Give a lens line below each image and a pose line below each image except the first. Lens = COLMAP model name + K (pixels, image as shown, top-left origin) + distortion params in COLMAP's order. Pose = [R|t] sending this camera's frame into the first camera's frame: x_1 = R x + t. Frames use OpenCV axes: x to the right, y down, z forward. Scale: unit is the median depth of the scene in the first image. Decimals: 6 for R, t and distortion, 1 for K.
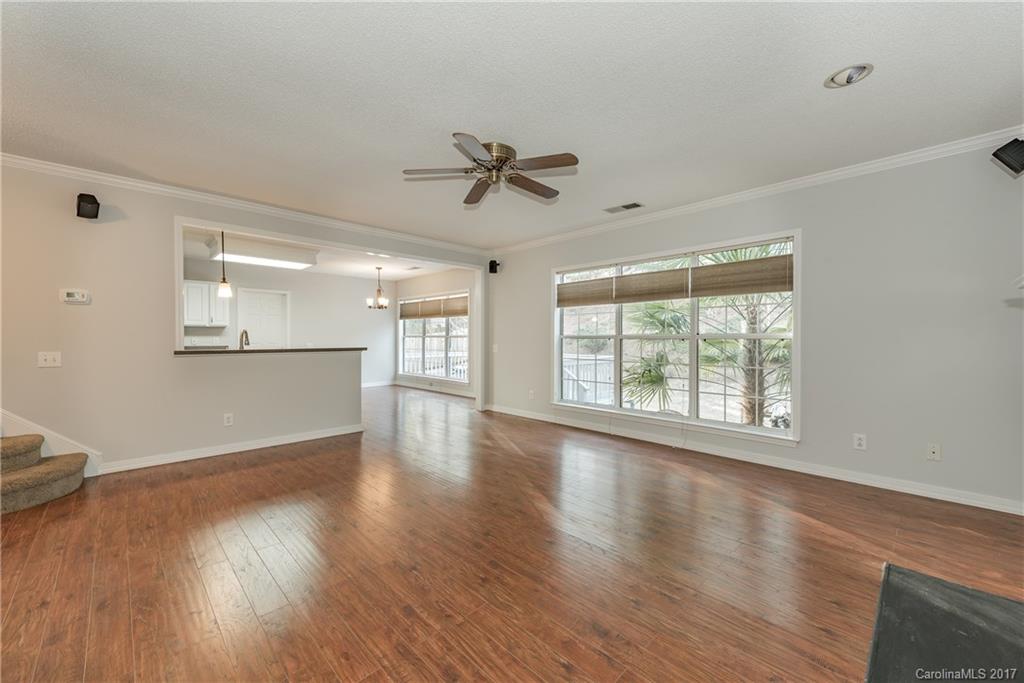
lens RADIAL K [[399.2, 0, 512.0], [0, 399.2, 341.5], [0, 0, 1]] dist [0.006660, 0.000134]
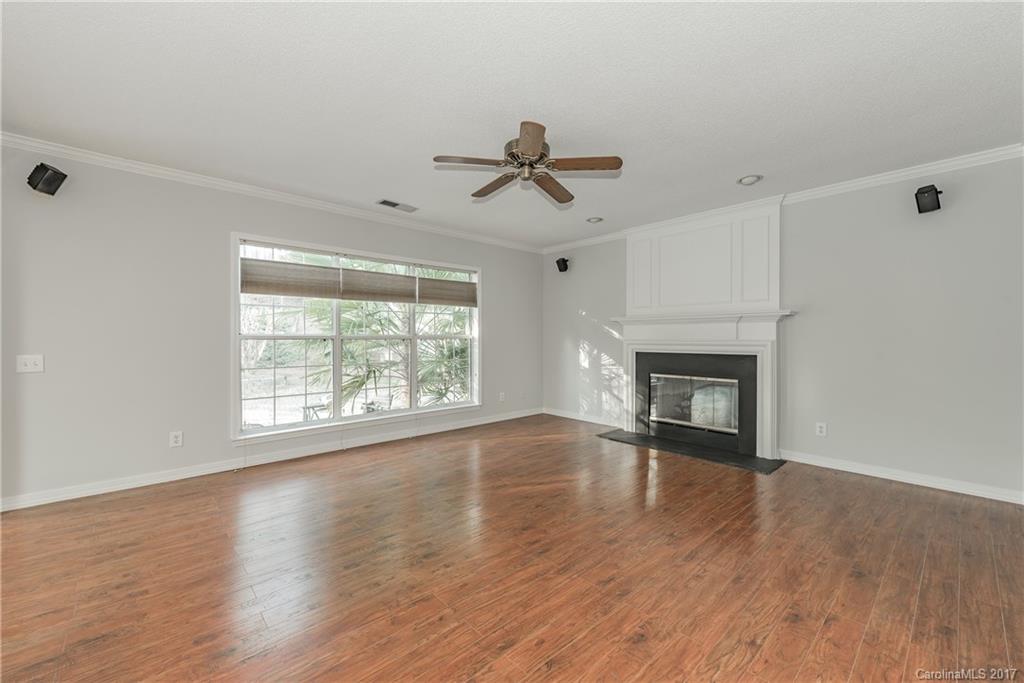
lens RADIAL K [[405.5, 0, 508.5], [0, 405.5, 341.4], [0, 0, 1]] dist [0.003003, 0.000016]
pose [[0.049497, -0.008559, 0.998738, -0.730559], [0.008968, 0.999927, 0.008125, -0.007862], [-0.998734, 0.008555, 0.049570, 0.709791]]
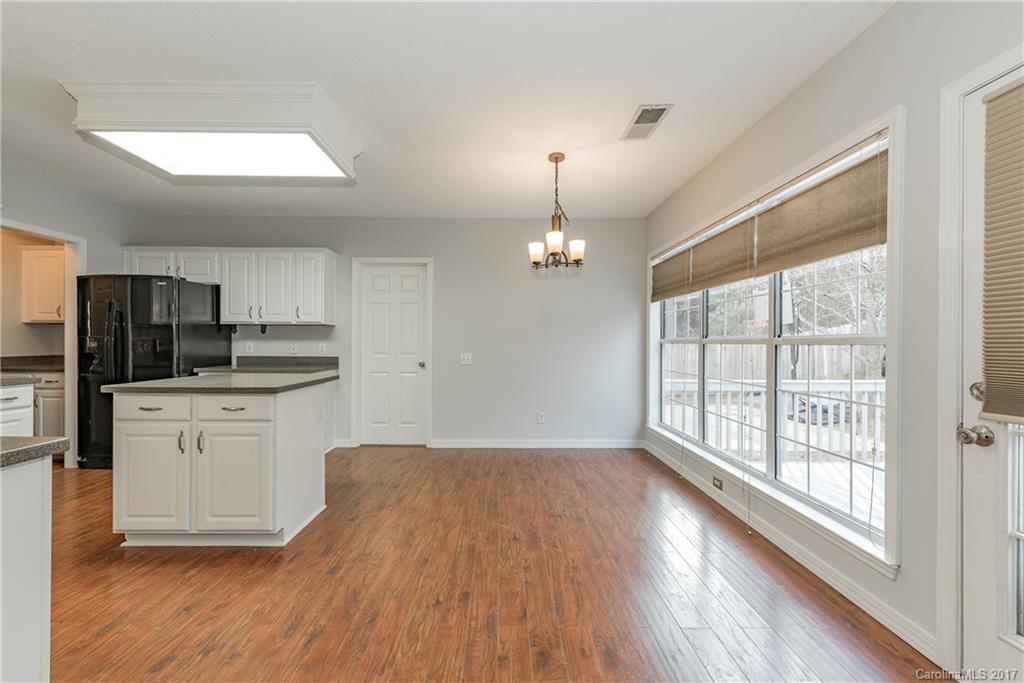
lens RADIAL K [[413.8, 0, 500.5], [0, 413.8, 344.5], [0, 0, 1]] dist [0.010112, -0.000022]
pose [[0.708537, 0.003892, -0.705663, -0.189942], [-0.010277, 0.999936, -0.004803, -0.012818], [0.705599, 0.010655, 0.708531, 1.361634]]
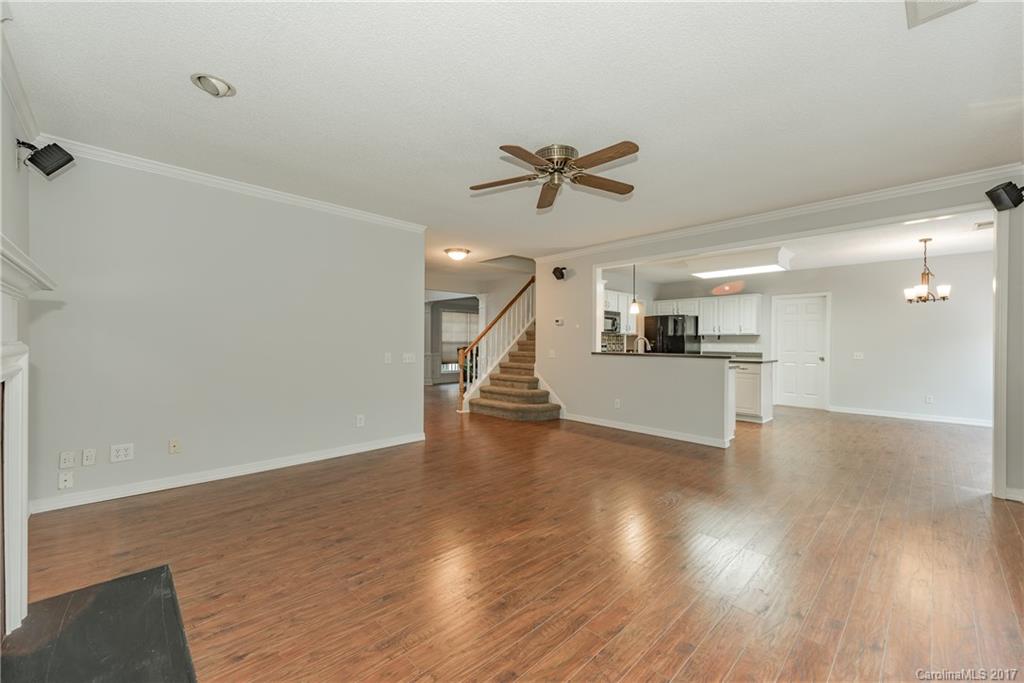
lens RADIAL K [[405.5, 0, 508.5], [0, 405.5, 341.4], [0, 0, 1]] dist [0.003003, 0.000016]
pose [[-0.012494, -0.004783, -0.999911, 0.679434], [-0.017028, 0.999845, -0.004569, -0.005297], [0.999777, 0.016969, -0.012573, 0.641888]]
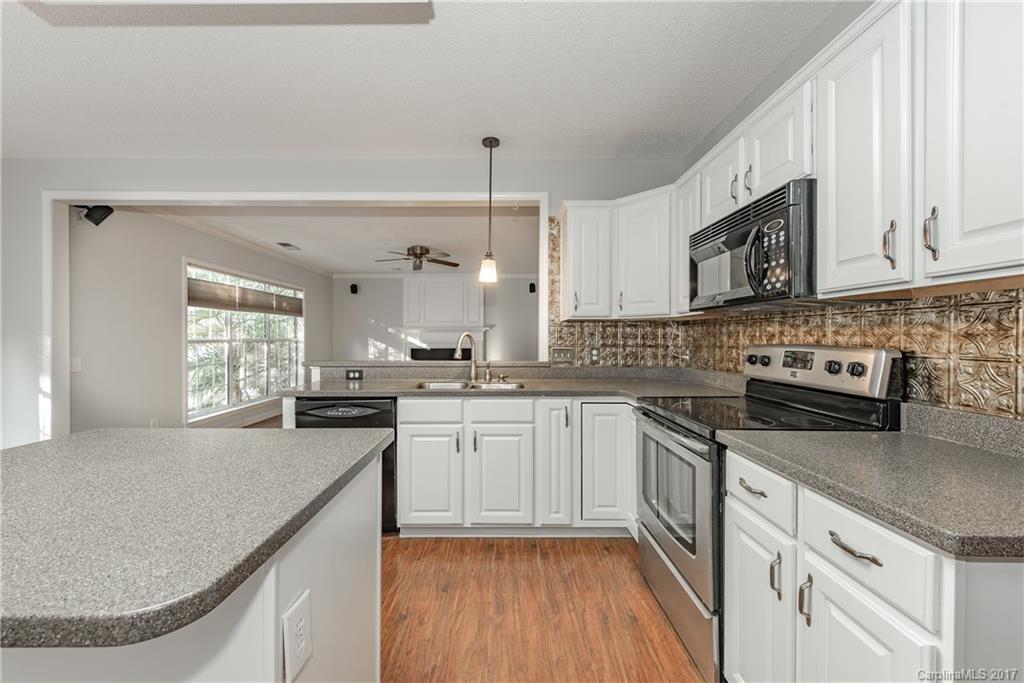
lens RADIAL K [[416.9, 0, 504.8], [0, 416.9, 338.7], [0, 0, 1]] dist [0.000072, -0.000690]
pose [[-0.715350, -0.002213, 0.698763, -1.286899], [0.005041, 0.999953, 0.008327, -0.027701], [-0.698748, 0.009480, -0.715305, 1.561670]]
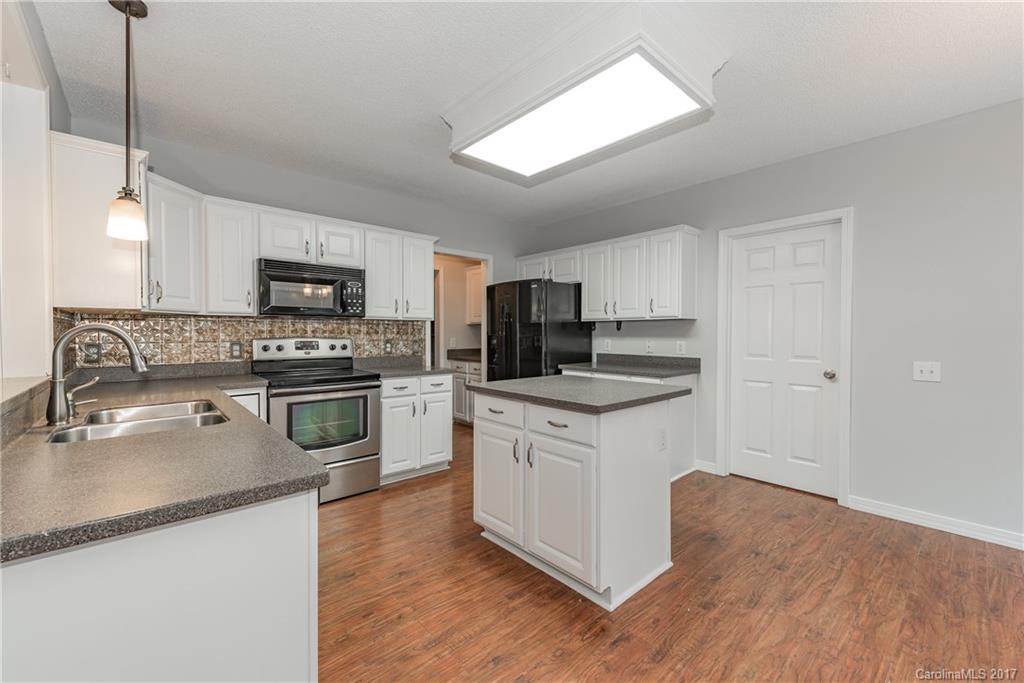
lens RADIAL K [[416.9, 0, 504.8], [0, 416.9, 338.7], [0, 0, 1]] dist [0.000072, -0.000690]
pose [[-0.053995, 0.009887, -0.998492, -0.368840], [-0.012338, 0.999868, 0.010568, -0.027658], [0.998465, 0.012891, -0.053865, 1.473366]]
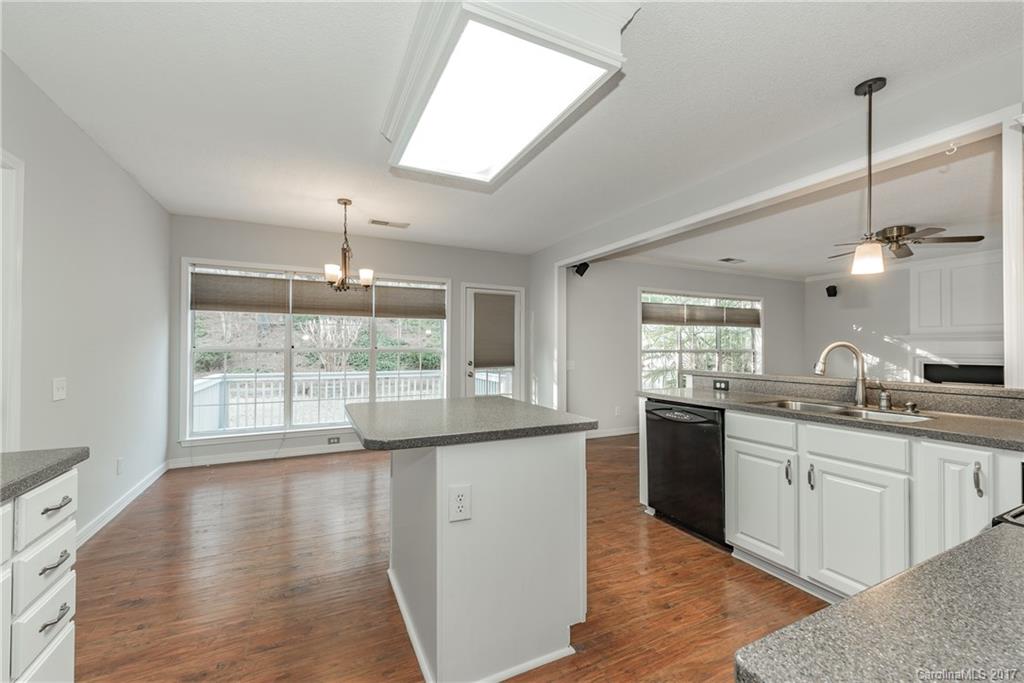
lens RADIAL K [[413.8, 0, 500.5], [0, 413.8, 344.5], [0, 0, 1]] dist [0.010112, -0.000022]
pose [[0.331199, 0.009210, 0.943516, -1.422452], [0.004972, 0.999921, -0.011506, -0.025550], [-0.943548, 0.008502, 0.331127, 1.336498]]
